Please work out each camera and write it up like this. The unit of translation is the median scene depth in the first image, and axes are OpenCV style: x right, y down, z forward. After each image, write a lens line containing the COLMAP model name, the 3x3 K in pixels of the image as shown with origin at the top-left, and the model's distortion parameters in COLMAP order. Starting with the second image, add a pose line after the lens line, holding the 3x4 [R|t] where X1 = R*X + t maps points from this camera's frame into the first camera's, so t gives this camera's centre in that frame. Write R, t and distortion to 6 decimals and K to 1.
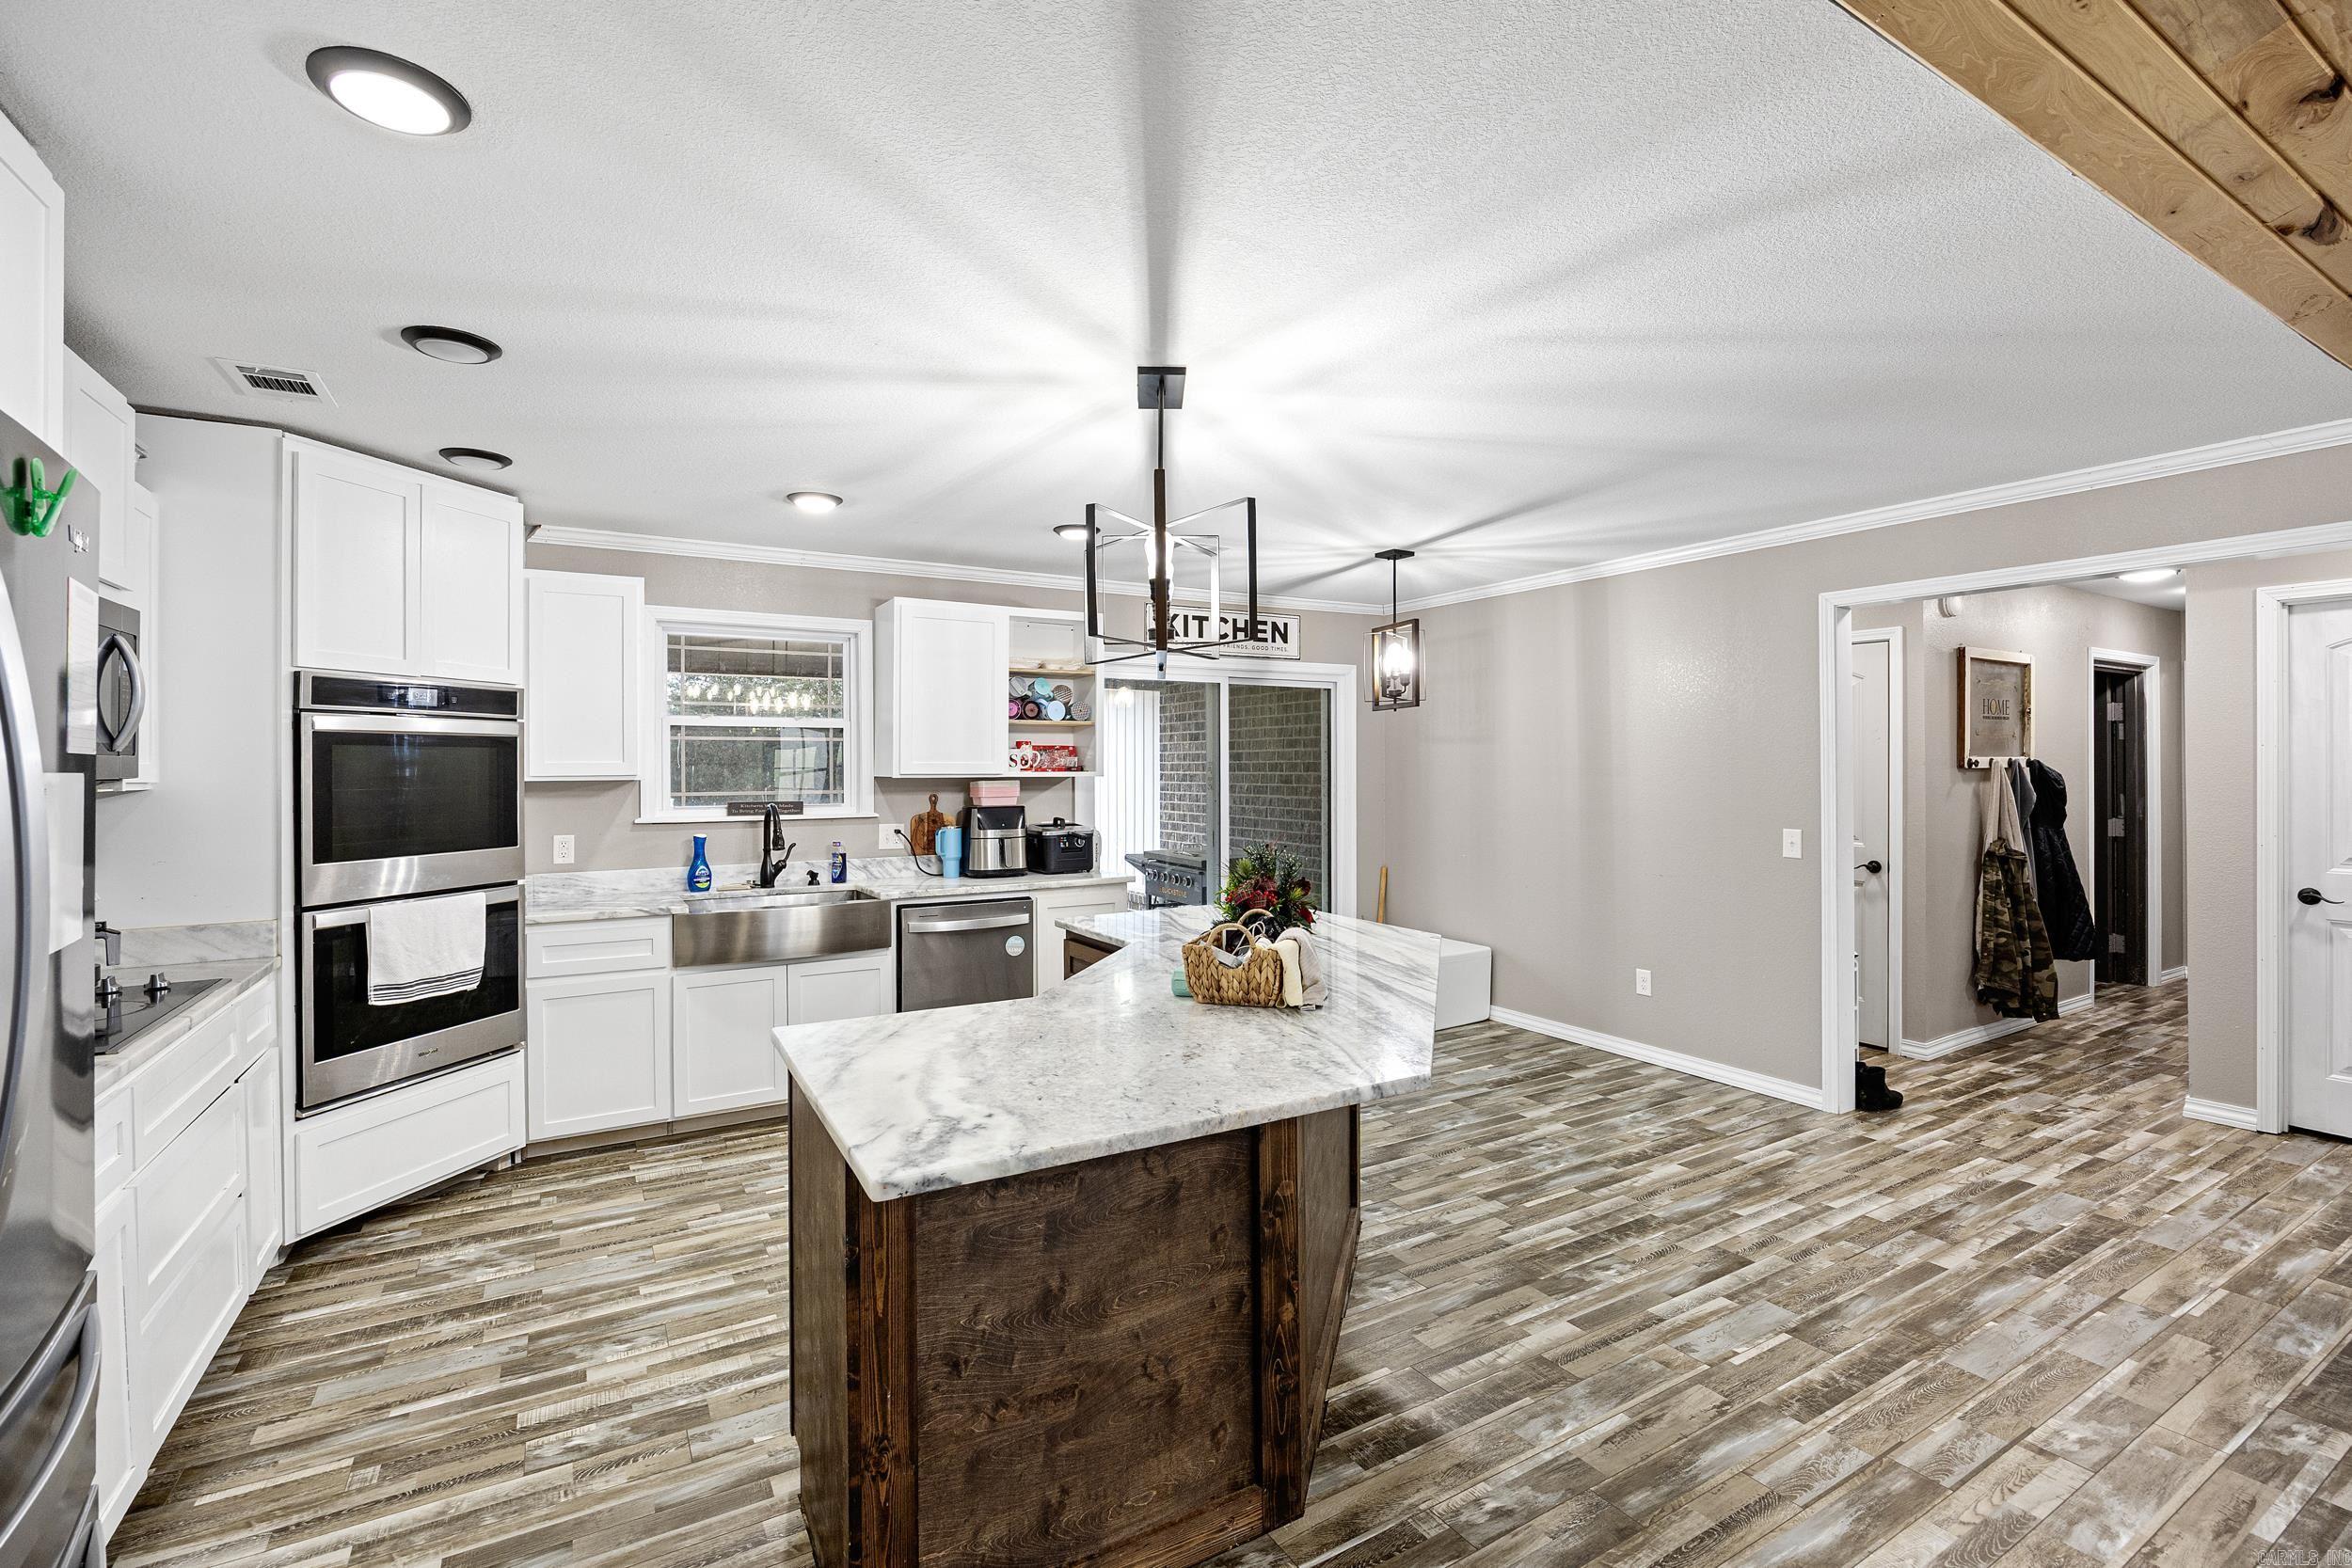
lens RADIAL K [[1036.9, 0, 1176.1], [0, 1036.9, 770.9], [0, 0, 1]] dist [-0.018722, 0.000730]
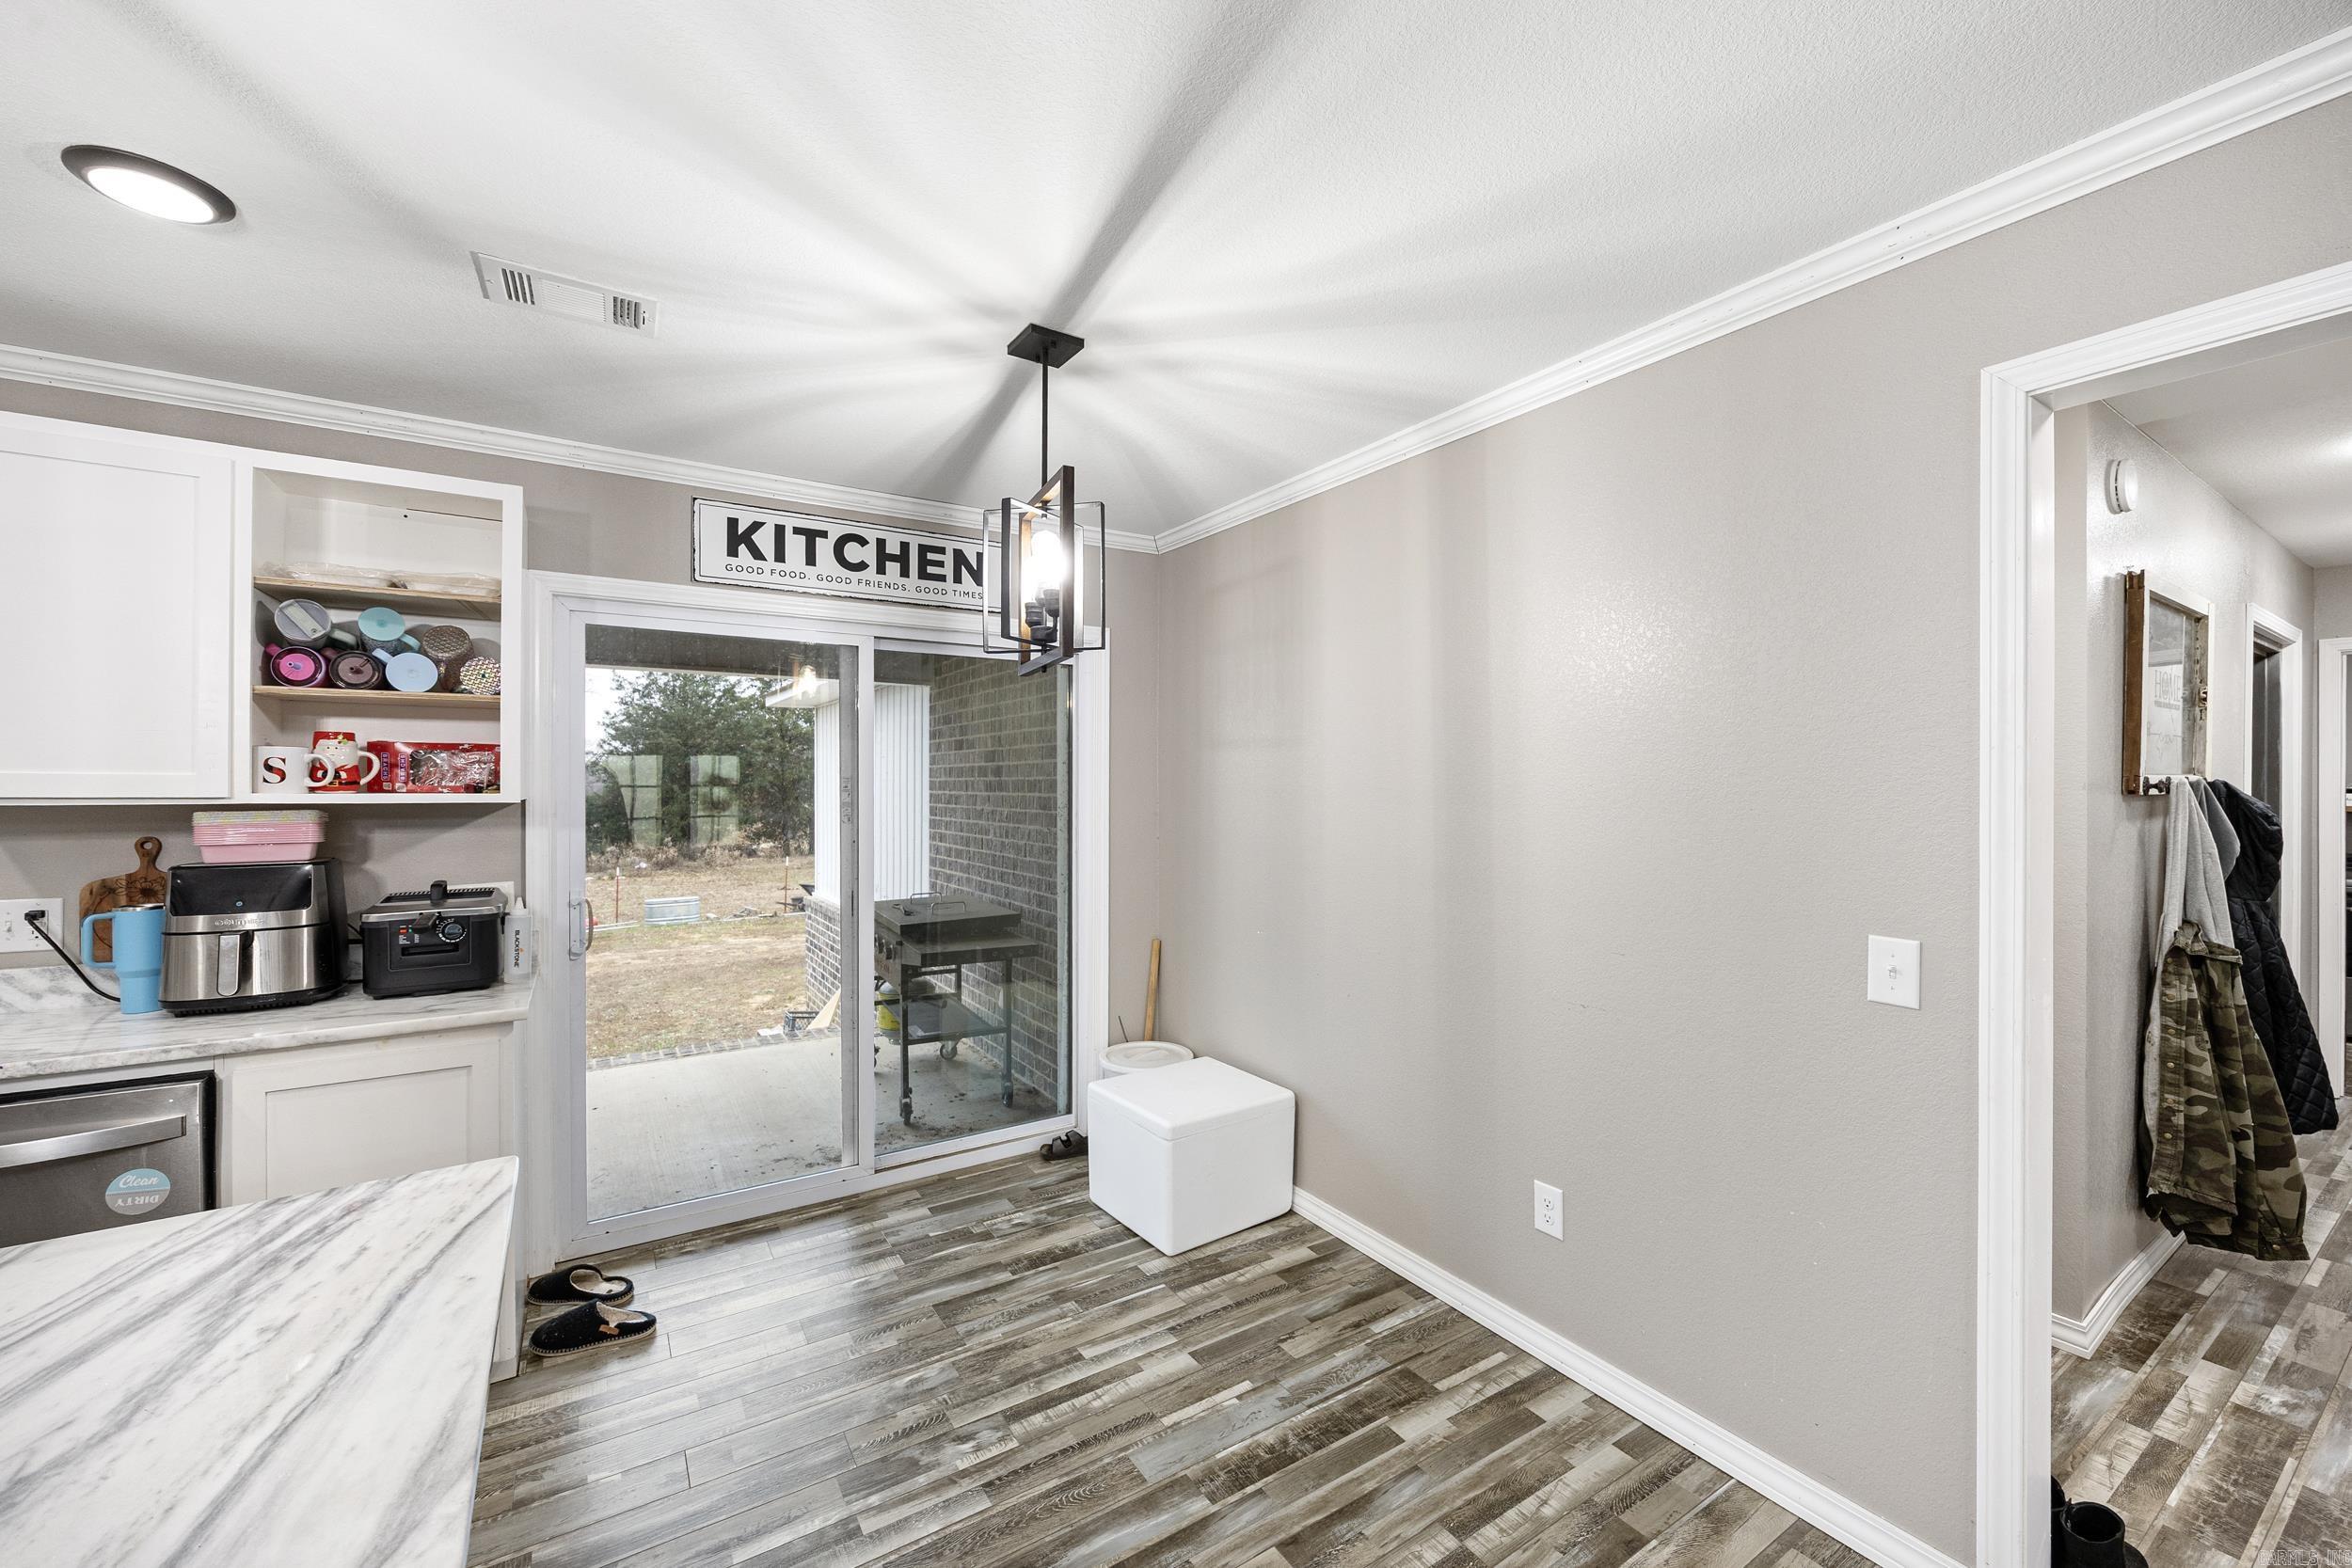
lens RADIAL K [[921.3, 0, 1179.1], [0, 921.3, 789.1], [0, 0, 1]] dist [-0.006189, -0.000216]
pose [[0.998998, 0.004883, 0.044481, 0.268081], [-0.004914, 0.999988, 0.000569, -0.003674], [-0.044477, -0.000787, 0.999010, 0.596825]]
